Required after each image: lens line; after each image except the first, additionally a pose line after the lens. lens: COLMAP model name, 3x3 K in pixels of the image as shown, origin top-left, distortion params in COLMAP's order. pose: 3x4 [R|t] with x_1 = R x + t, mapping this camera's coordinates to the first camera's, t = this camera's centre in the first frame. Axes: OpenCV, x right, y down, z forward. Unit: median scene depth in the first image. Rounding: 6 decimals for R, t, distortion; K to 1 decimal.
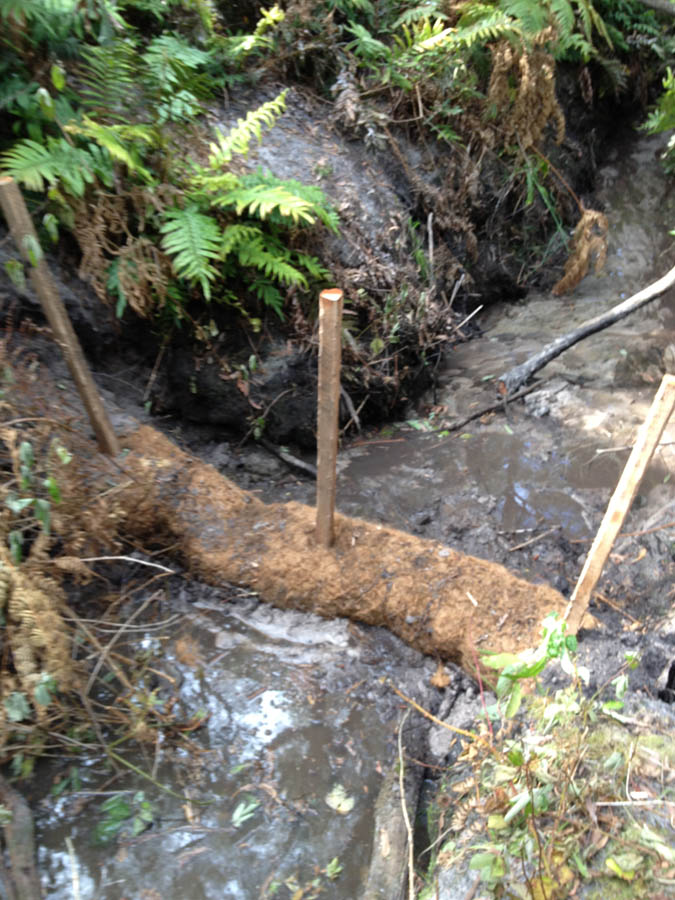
lens RADIAL K [[926.6, 0, 337.5], [0, 926.6, 450.0], [0, 0, 1]] dist [0.172914, -0.404248]
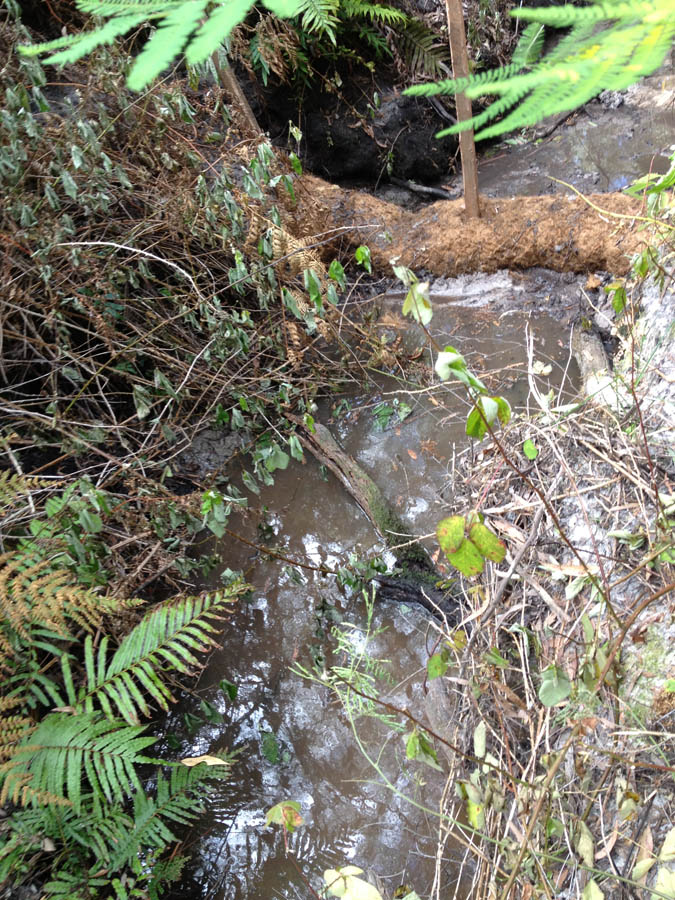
lens RADIAL K [[926.6, 0, 337.5], [0, 926.6, 450.0], [0, 0, 1]] dist [0.172914, -0.404248]
pose [[0.965914, -0.244507, -0.085009, -0.138233], [0.252175, 0.962940, 0.095678, 0.202025], [0.058464, -0.113853, 0.991776, -0.252018]]
